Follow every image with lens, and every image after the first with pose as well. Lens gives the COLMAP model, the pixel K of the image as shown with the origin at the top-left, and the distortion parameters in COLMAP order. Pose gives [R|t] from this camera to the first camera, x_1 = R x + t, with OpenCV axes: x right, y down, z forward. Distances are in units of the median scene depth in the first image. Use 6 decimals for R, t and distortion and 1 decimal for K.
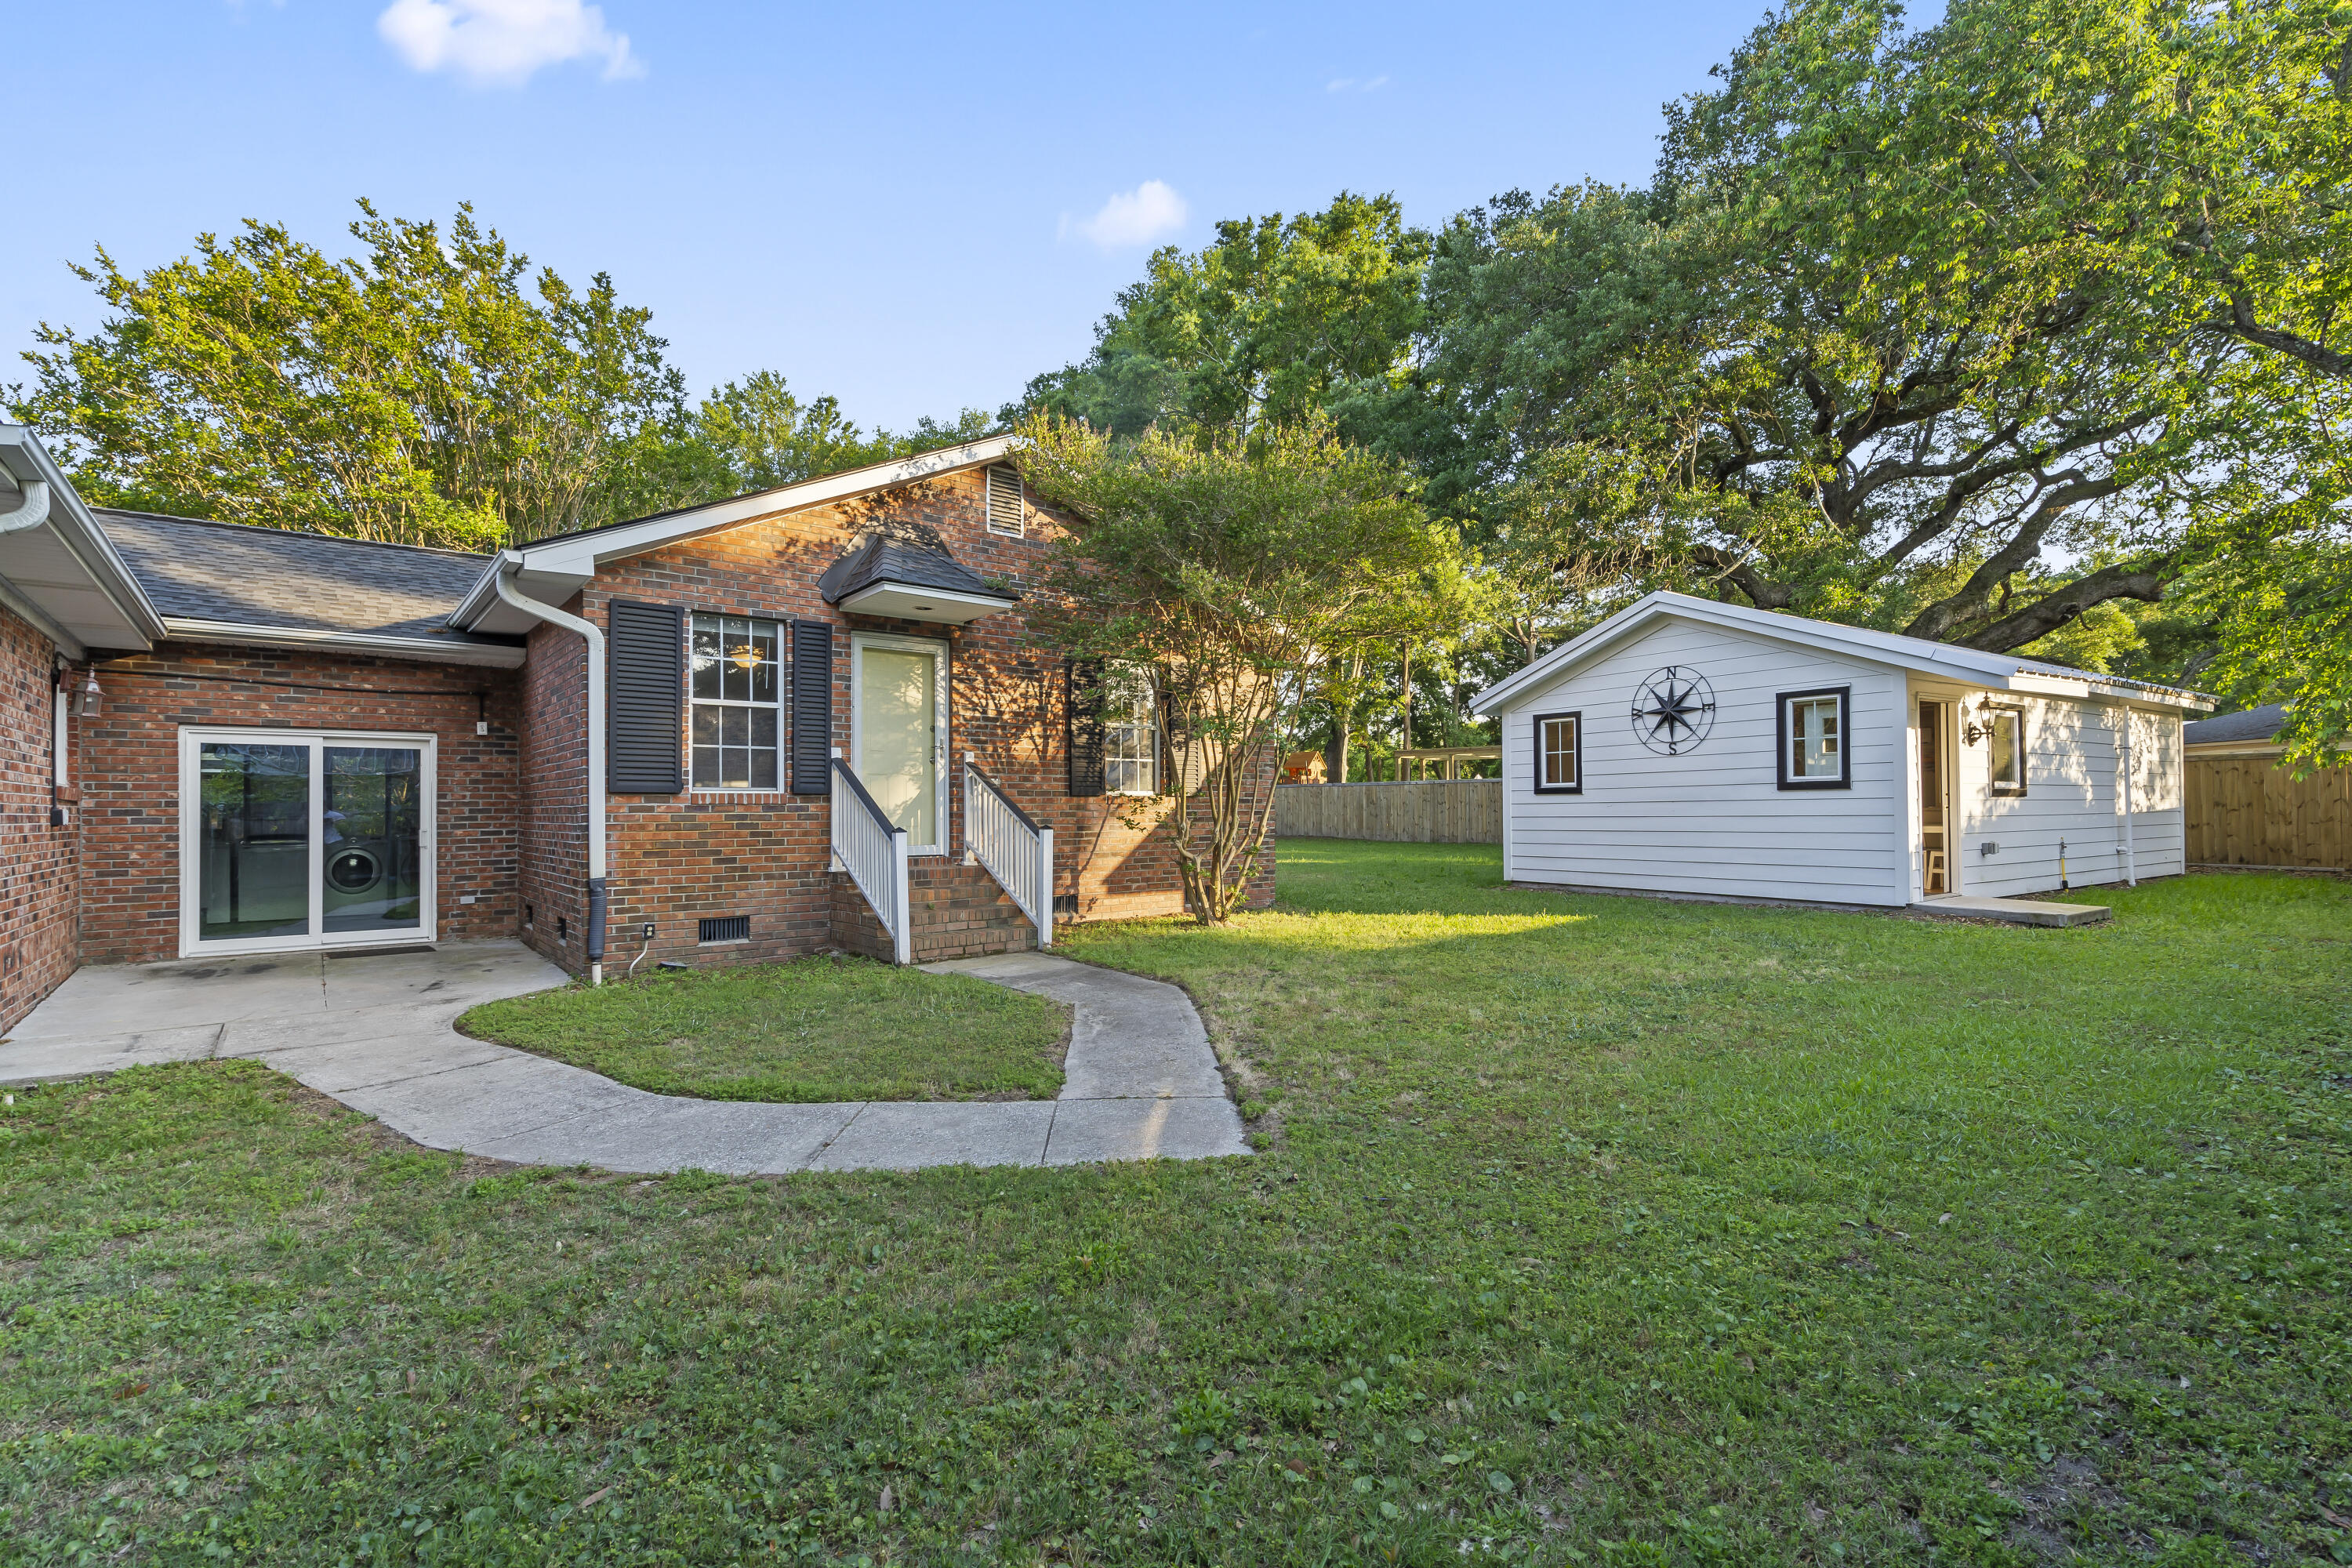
lens RADIAL K [[1063.8, 0, 1175.4], [0, 1063.8, 820.6], [0, 0, 1]] dist [-0.003319, 0.000249]
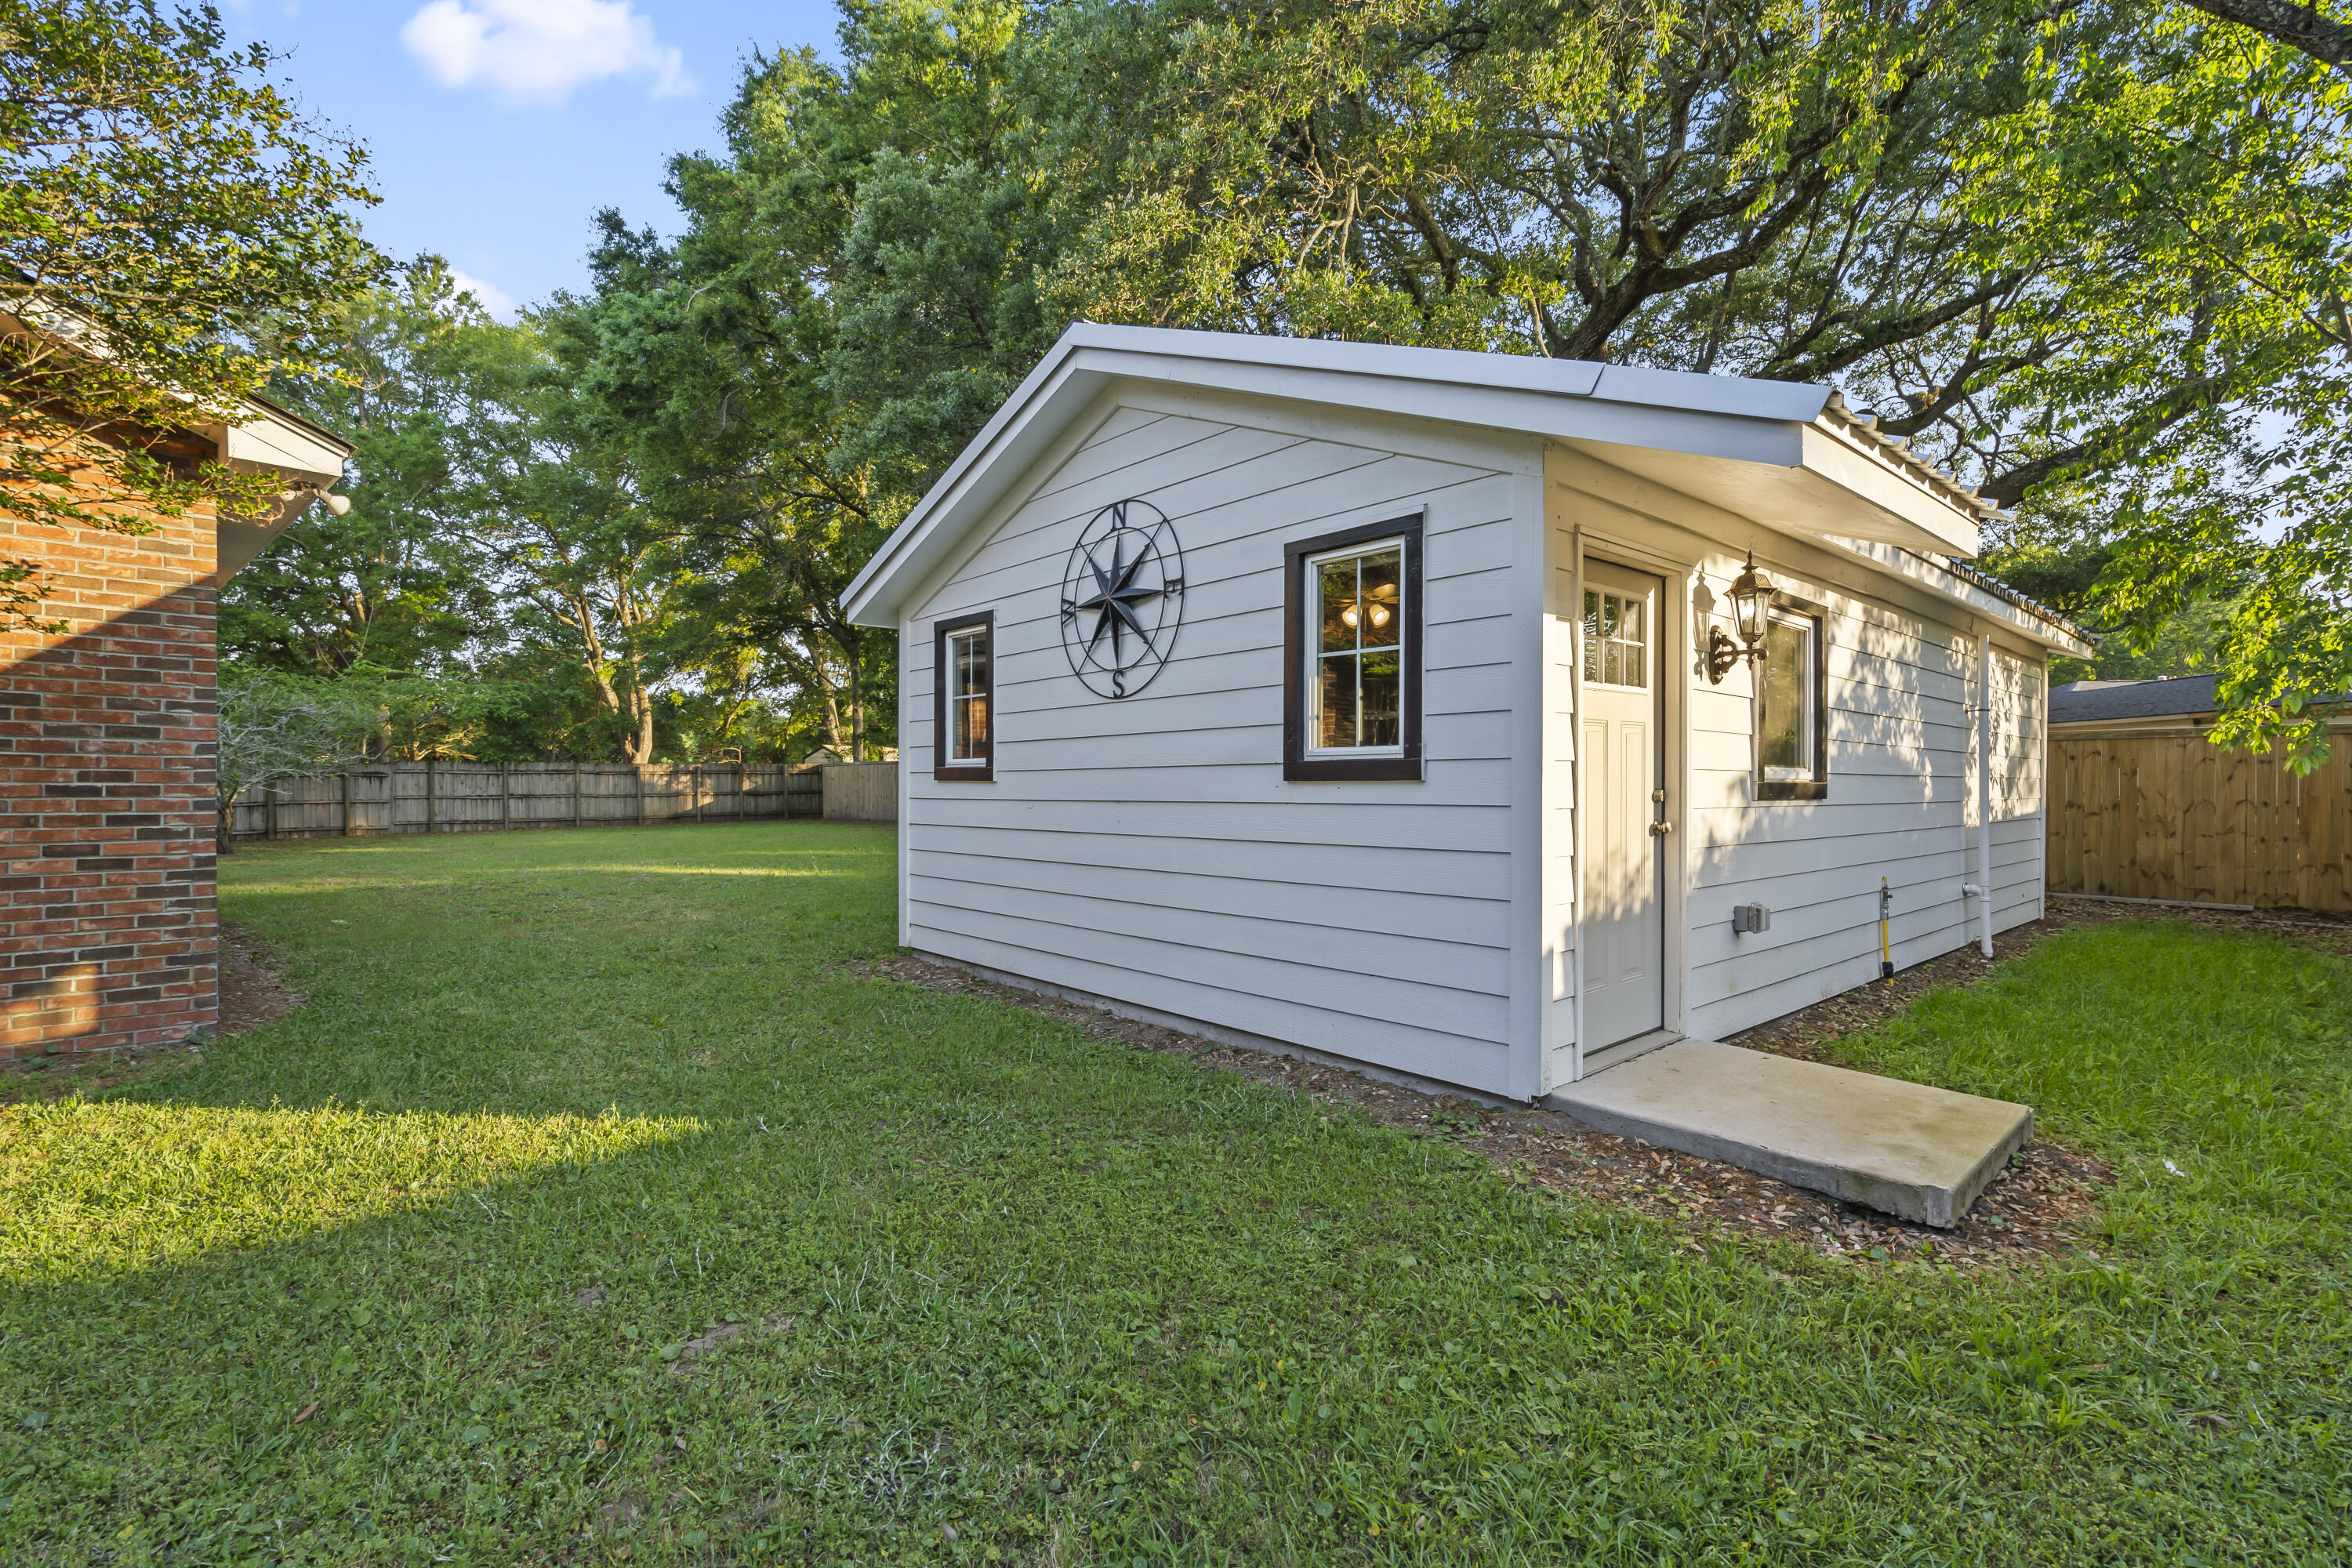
lens RADIAL K [[1063.8, 0, 1175.4], [0, 1063.8, 820.6], [0, 0, 1]] dist [-0.003319, 0.000249]
pose [[0.989927, 0.006560, 0.141427, 0.432165], [-0.009848, 0.999697, 0.022561, -0.020181], [-0.141237, -0.023726, 0.989692, 0.552205]]
